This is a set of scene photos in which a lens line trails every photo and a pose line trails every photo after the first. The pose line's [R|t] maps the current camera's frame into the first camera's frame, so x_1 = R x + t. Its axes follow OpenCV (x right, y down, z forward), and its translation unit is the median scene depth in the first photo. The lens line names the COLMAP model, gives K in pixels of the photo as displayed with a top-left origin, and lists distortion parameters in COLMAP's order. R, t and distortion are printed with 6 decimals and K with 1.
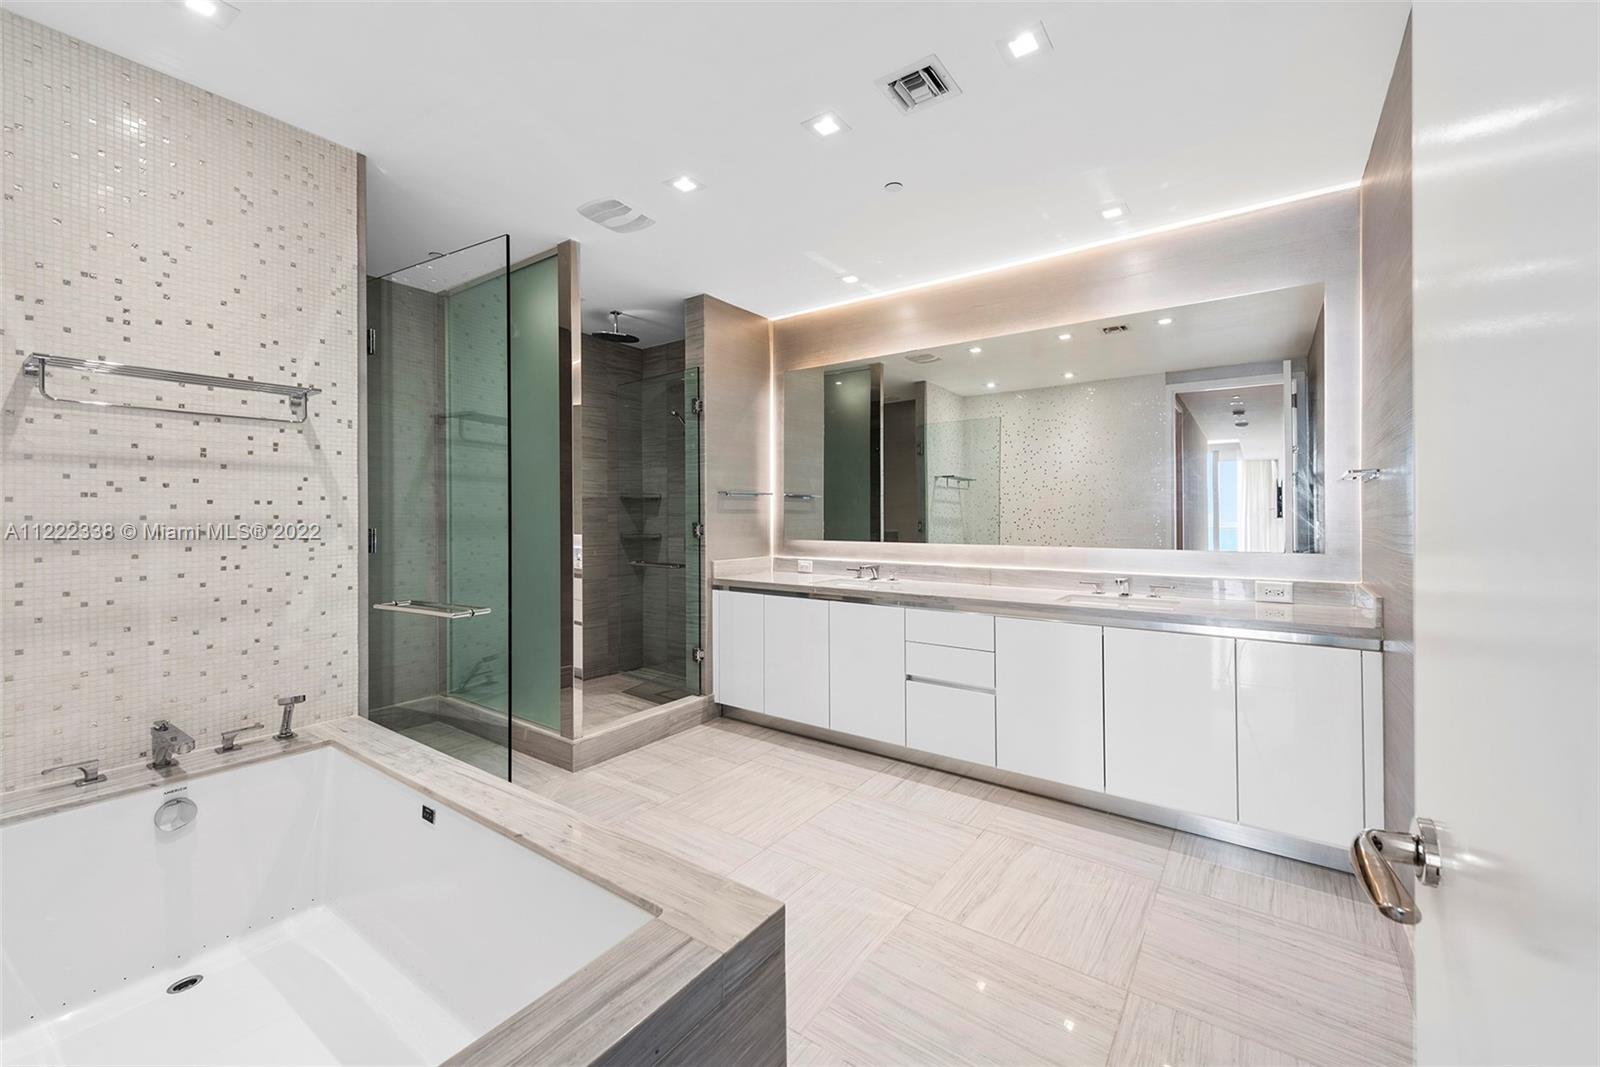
lens RADIAL K [[635.2, 0, 794.3], [0, 635.2, 510.3], [0, 0, 1]] dist [0.013954, -0.003876]
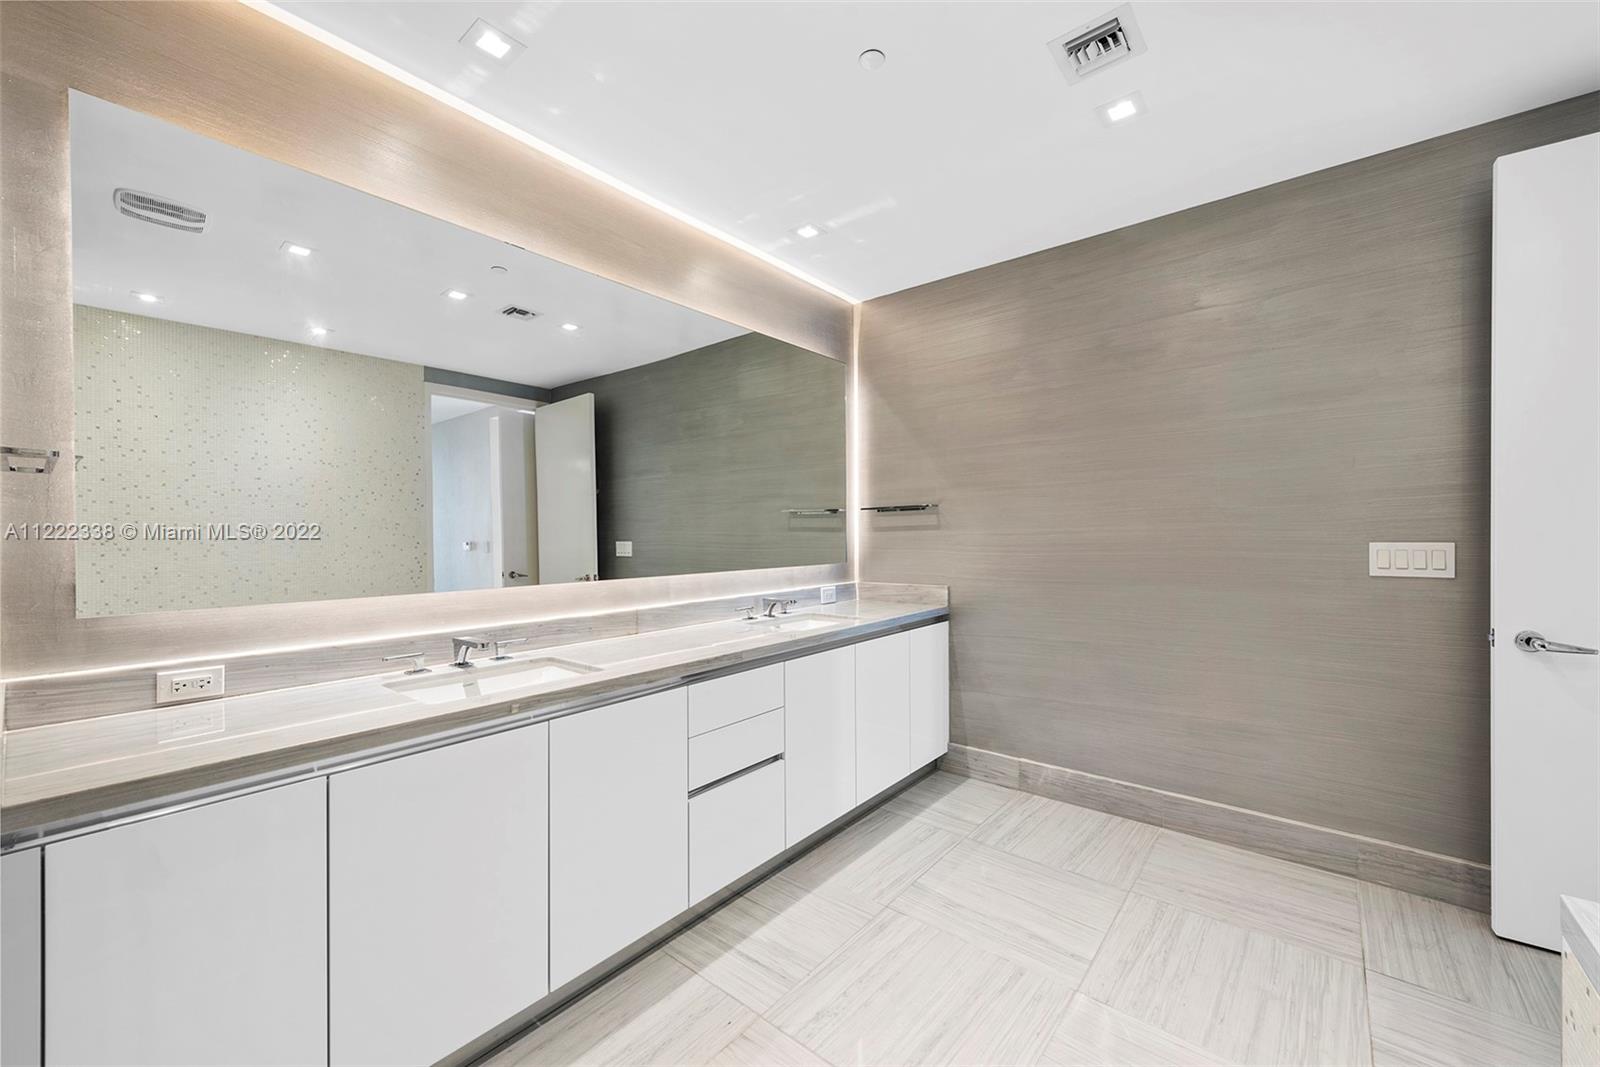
lens RADIAL K [[635.2, 0, 806.7], [0, 635.2, 534.3], [0, 0, 1]] dist [0.013954, -0.003876]
pose [[0.040582, -0.002075, 0.999174, -0.362346], [-0.002269, 0.999995, 0.002169, 0.003322], [-0.999174, -0.002355, 0.040577, 0.703854]]
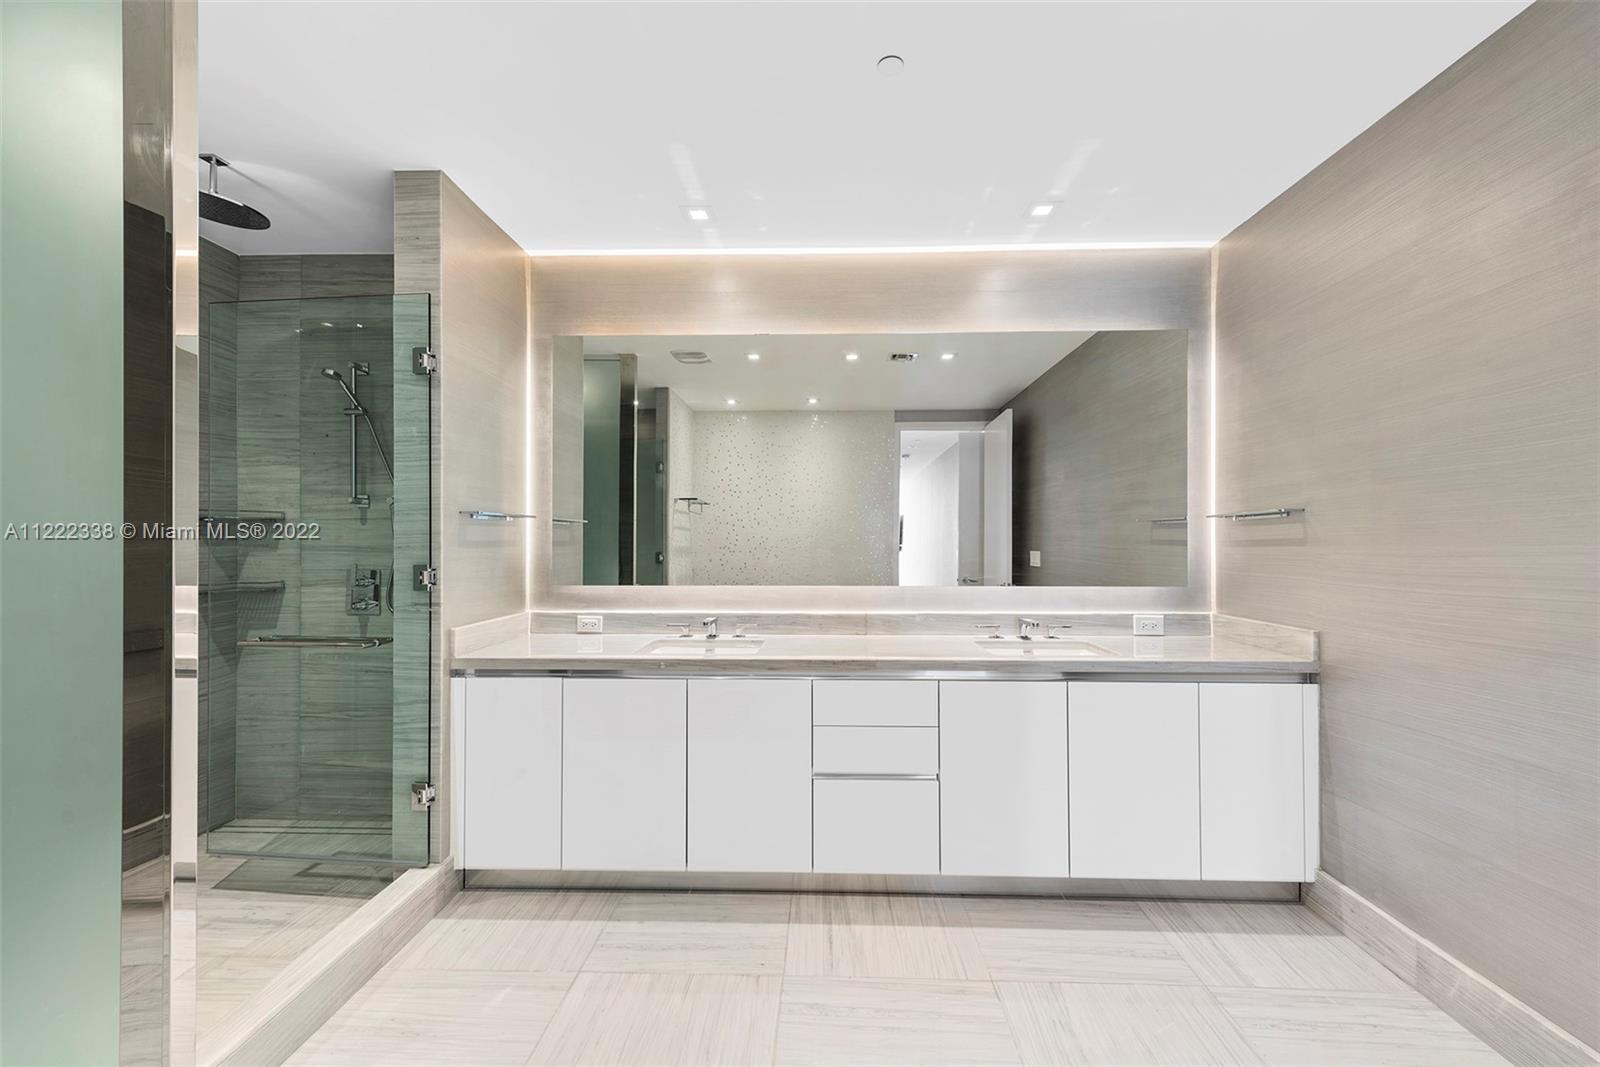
lens RADIAL K [[635.2, 0, 801.2], [0, 635.2, 532.0], [0, 0, 1]] dist [0.013954, -0.003876]
pose [[0.825009, 0.007918, 0.565064, -0.200826], [-0.005031, 0.999965, -0.006668, -0.007760], [-0.565097, 0.002658, 0.825020, 0.336801]]
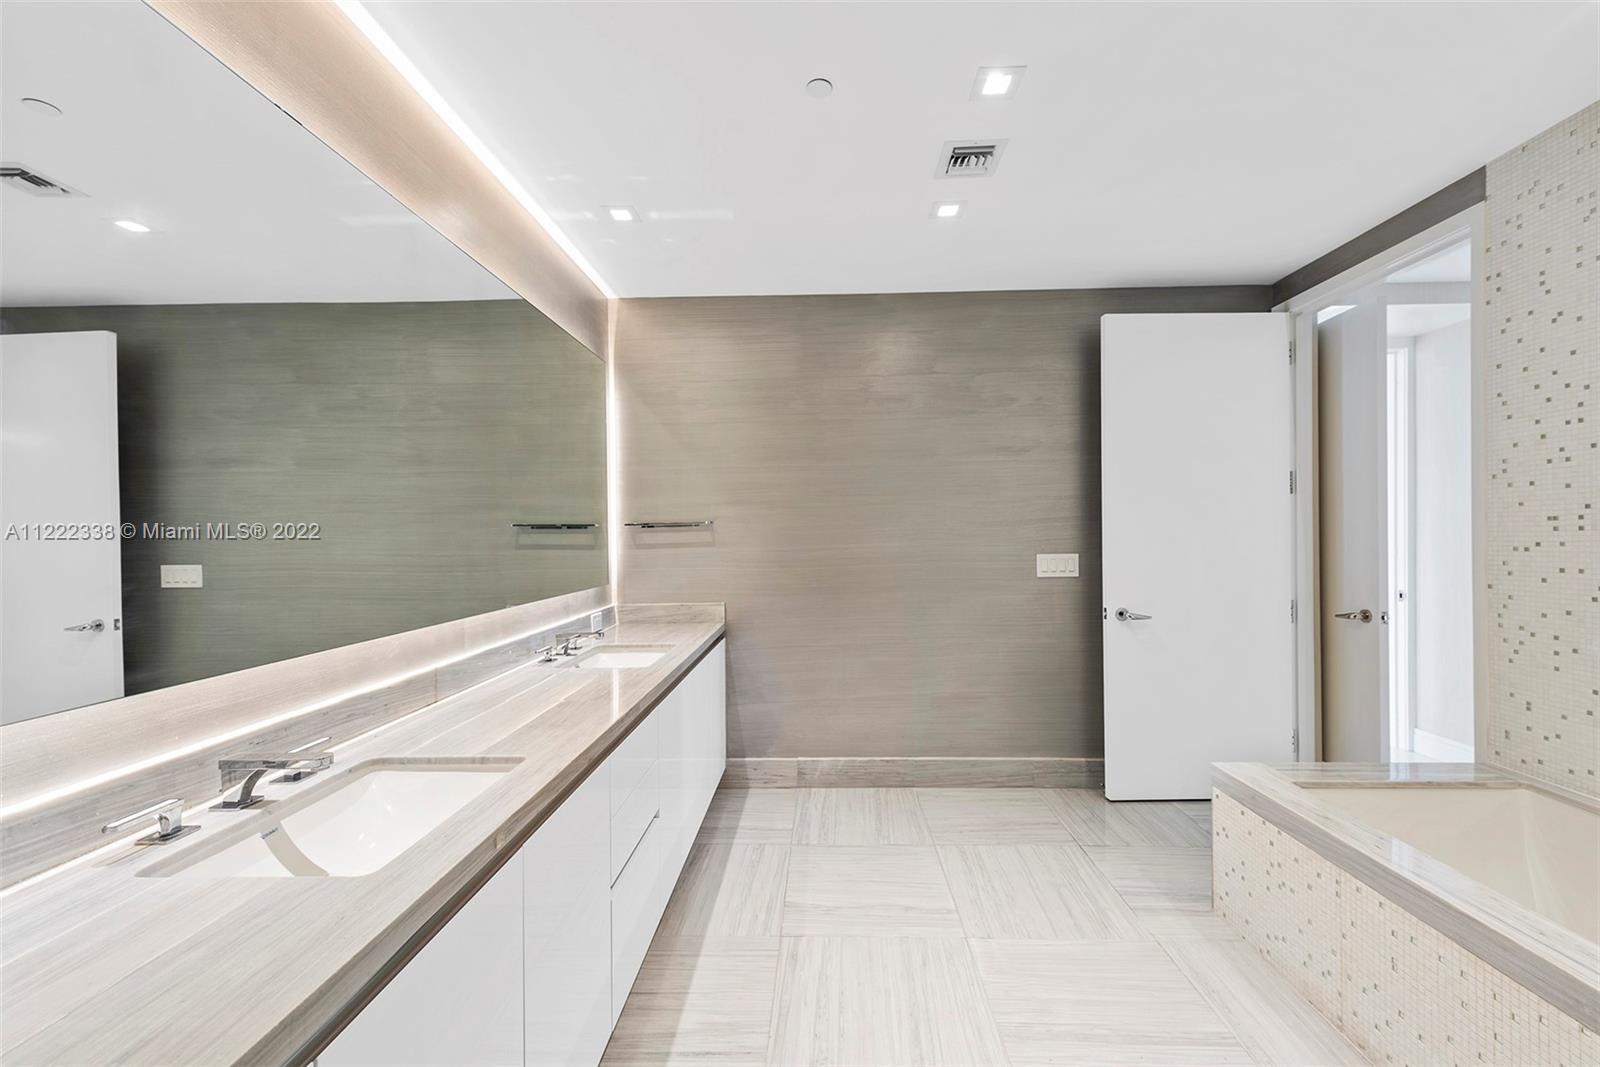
lens RADIAL K [[635.2, 0, 815.5], [0, 635.2, 533.7], [0, 0, 1]] dist [0.013954, -0.003876]
pose [[-0.586644, 0.007288, 0.809812, -0.268772], [0.005188, 0.999973, -0.005242, -0.013907], [-0.809828, 0.001126, -0.586666, 0.952873]]
